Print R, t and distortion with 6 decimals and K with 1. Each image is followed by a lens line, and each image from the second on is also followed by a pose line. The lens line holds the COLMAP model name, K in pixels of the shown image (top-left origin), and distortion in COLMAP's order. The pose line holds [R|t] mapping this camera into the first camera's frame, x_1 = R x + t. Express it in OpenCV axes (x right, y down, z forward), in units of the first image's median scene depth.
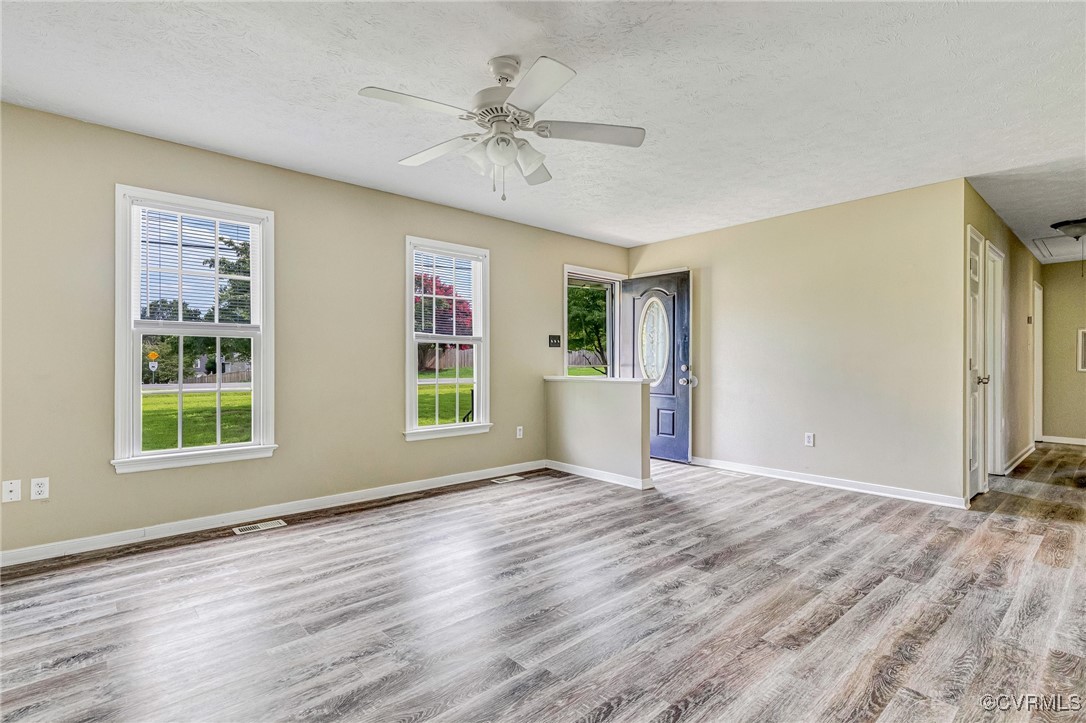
lens RADIAL K [[508.4, 0, 544.3], [0, 508.4, 366.6], [0, 0, 1]] dist [0.008838, -0.000330]
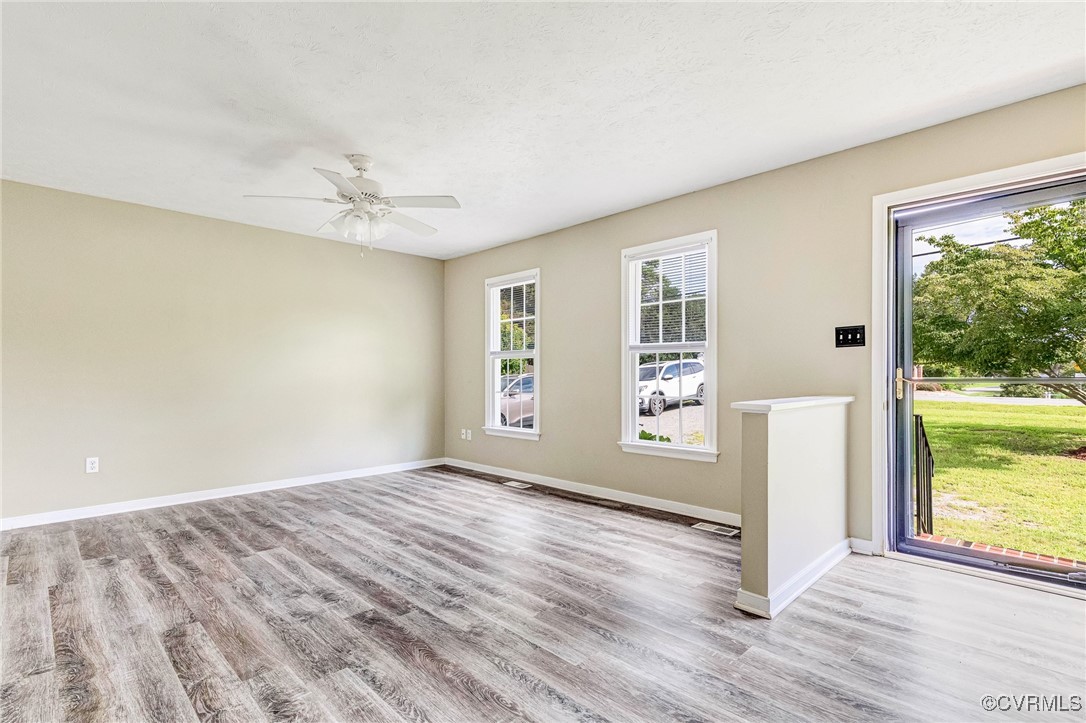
lens RADIAL K [[508.4, 0, 544.3], [0, 508.4, 366.6], [0, 0, 1]] dist [0.008838, -0.000330]
pose [[0.073667, -0.016234, -0.997151, 1.151341], [-0.004470, 0.999852, -0.016608, -0.007362], [0.997273, 0.005681, 0.073583, 1.197880]]
